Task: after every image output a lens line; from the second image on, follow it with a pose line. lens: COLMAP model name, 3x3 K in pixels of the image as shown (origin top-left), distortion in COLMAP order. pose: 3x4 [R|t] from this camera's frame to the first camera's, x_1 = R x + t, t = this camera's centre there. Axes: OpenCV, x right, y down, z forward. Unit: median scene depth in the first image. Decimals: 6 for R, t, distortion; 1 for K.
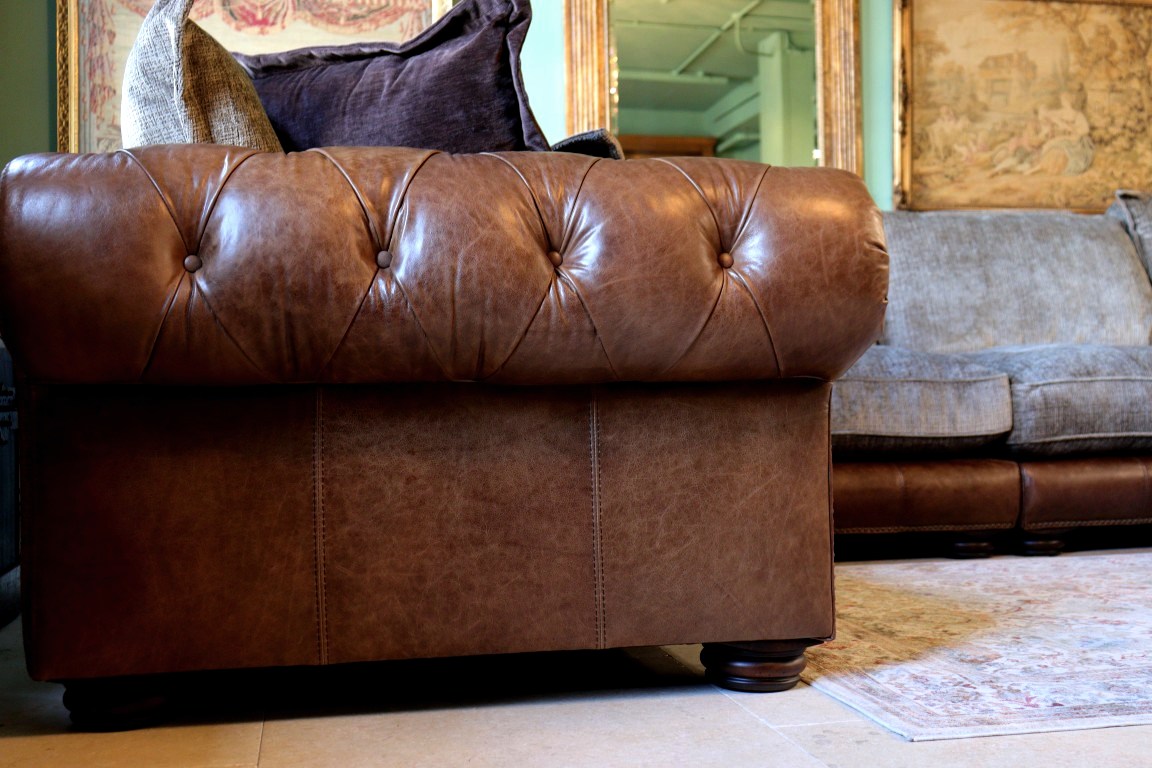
lens RADIAL K [[1284.8, 0, 578.7], [0, 1284.8, 392.8], [0, 0, 1]] dist [0.009522, 0.000000]
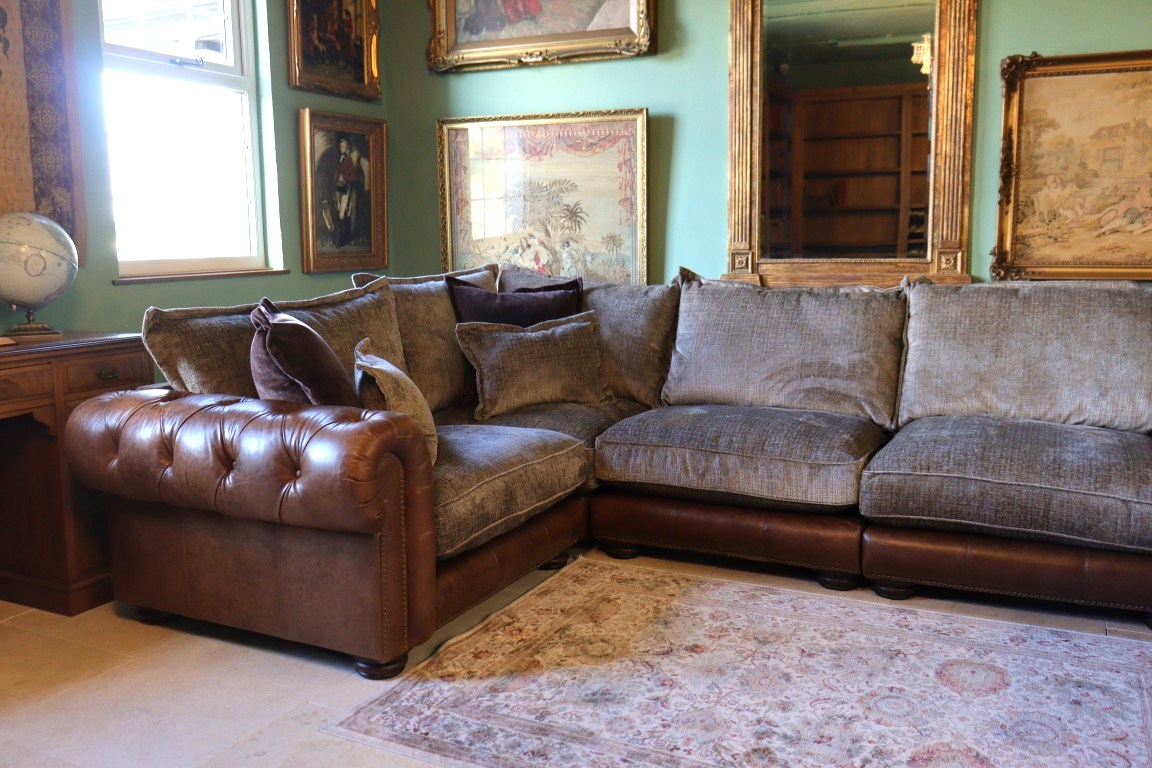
lens RADIAL K [[995.0, 0, 581.3], [0, 995.0, 382.1], [0, 0, 1]] dist [-0.002432, -0.005652]
pose [[0.787989, 0.097541, -0.607913, 0.562197], [-0.001811, 0.987734, 0.156138, -0.197111], [0.615686, -0.121934, 0.778500, 0.036153]]
